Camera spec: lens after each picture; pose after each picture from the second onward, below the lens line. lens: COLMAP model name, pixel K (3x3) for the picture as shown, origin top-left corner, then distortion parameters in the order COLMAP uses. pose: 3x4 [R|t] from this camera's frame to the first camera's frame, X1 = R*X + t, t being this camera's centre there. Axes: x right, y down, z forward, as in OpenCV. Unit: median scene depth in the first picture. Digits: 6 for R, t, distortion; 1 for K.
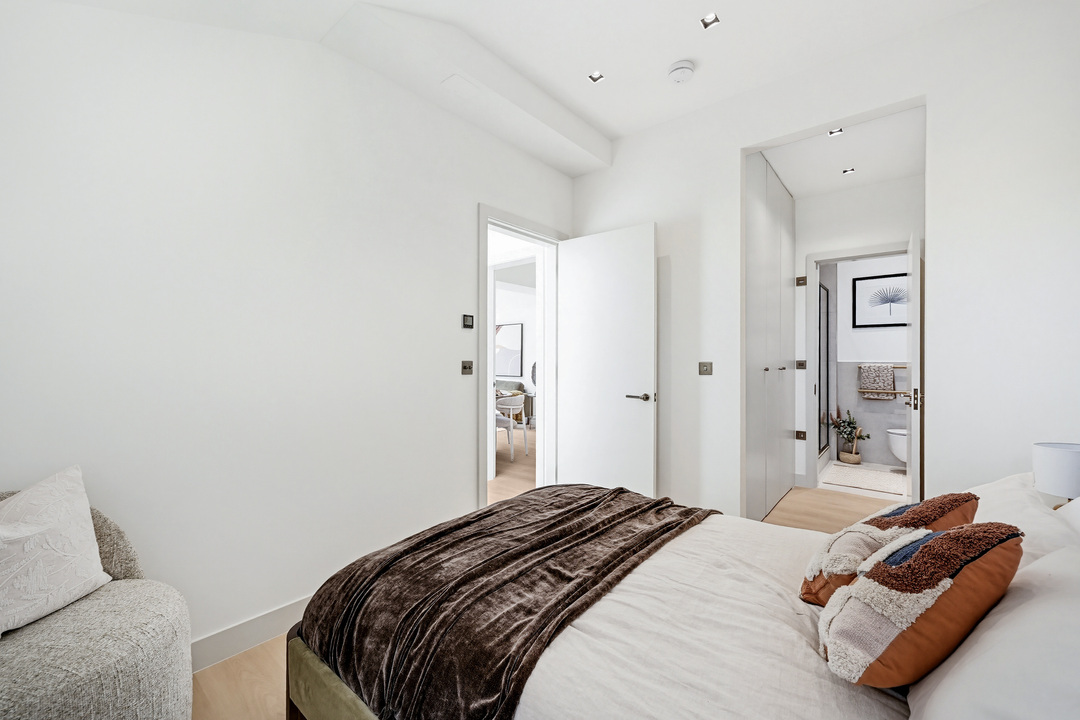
lens RADIAL K [[428.8, 0, 540.4], [0, 428.8, 357.9], [0, 0, 1]] dist [-0.000134, 0.000389]
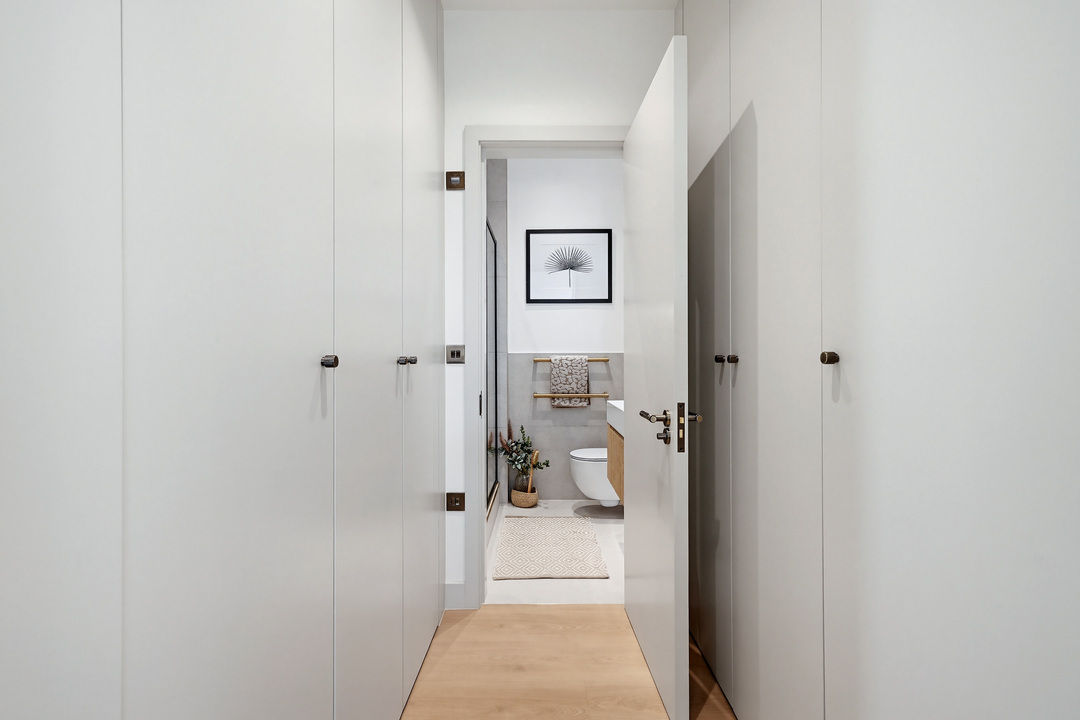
lens RADIAL K [[460.3, 0, 540.0], [0, 460.3, 360.0], [0, 0, 1]] dist [-0.000268, -0.000007]
pose [[0.762732, -0.006150, 0.646685, 0.284364], [0.002097, 0.999973, 0.007036, 0.015379], [-0.646711, -0.004010, 0.762724, 0.447556]]
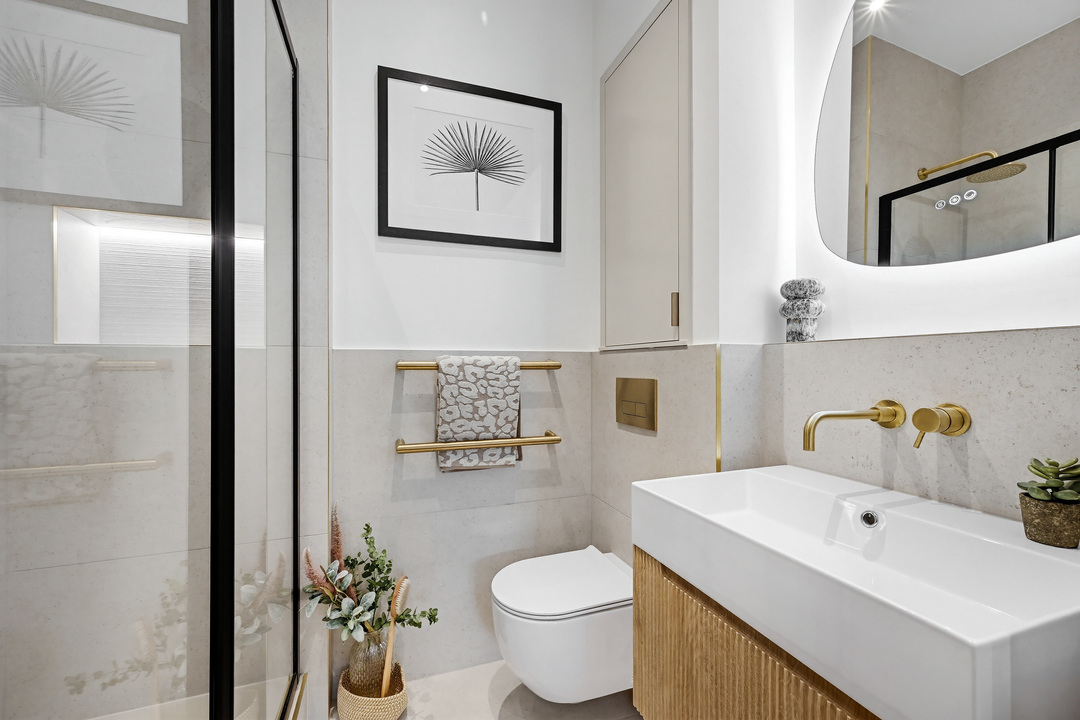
lens RADIAL K [[450.0, 0, 541.6], [0, 450.0, 364.6], [0, 0, 1]] dist [0.002514, 0.000208]
pose [[0.502313, -0.000371, 0.864686, 0.534816], [-0.002124, 0.999996, 0.001663, 0.019140], [-0.864683, -0.002672, 0.502311, 0.773751]]
